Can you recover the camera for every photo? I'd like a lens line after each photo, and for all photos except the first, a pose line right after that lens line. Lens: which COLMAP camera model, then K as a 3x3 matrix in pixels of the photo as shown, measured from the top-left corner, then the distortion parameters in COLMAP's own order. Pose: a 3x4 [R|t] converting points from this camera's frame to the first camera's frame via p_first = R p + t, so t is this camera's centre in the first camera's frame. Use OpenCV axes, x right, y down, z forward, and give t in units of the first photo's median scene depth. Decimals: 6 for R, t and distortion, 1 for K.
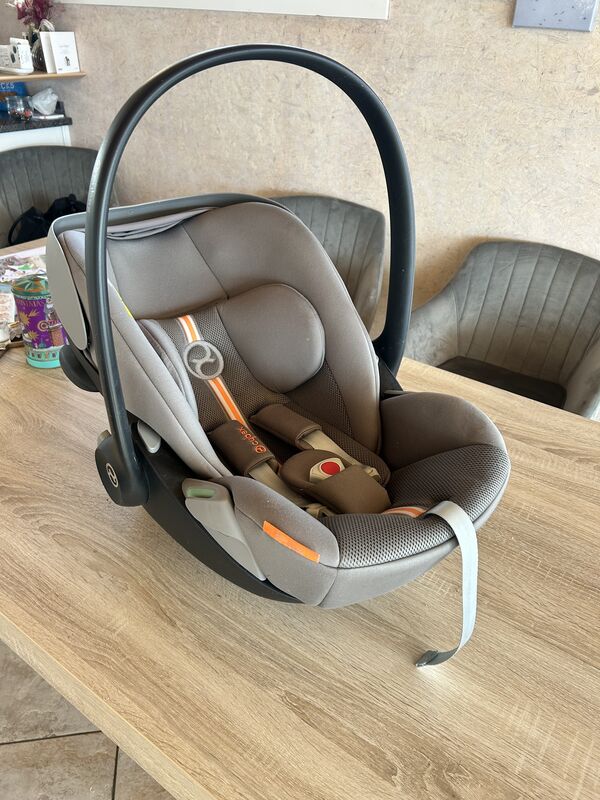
lens RADIAL K [[605.9, 0, 296.9], [0, 605.9, 415.0], [0, 0, 1]] dist [0.017835, -0.035805]
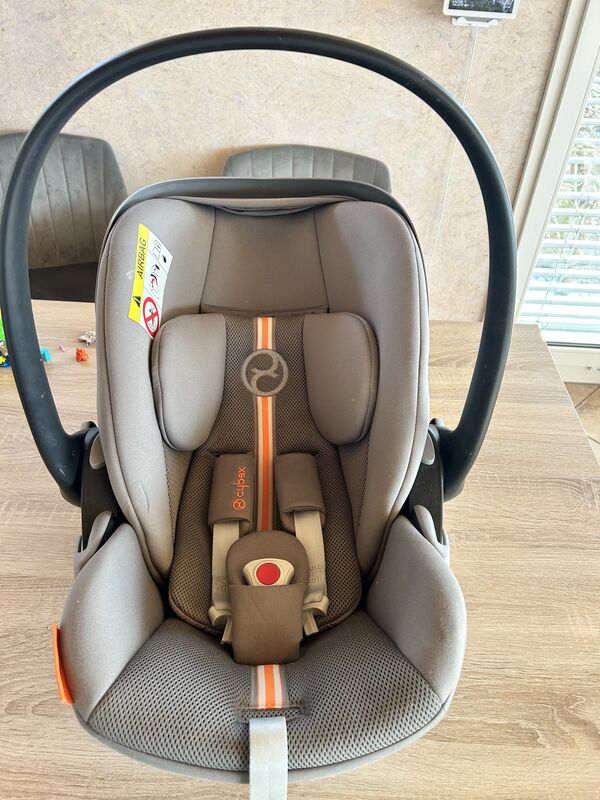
lens RADIAL K [[605.9, 0, 296.9], [0, 605.9, 415.0], [0, 0, 1]] dist [0.017835, -0.035805]
pose [[0.837505, -0.374605, 0.397814, -0.272129], [0.302963, 0.924212, 0.232476, -0.206441], [-0.454752, -0.074177, 0.887524, 0.193158]]
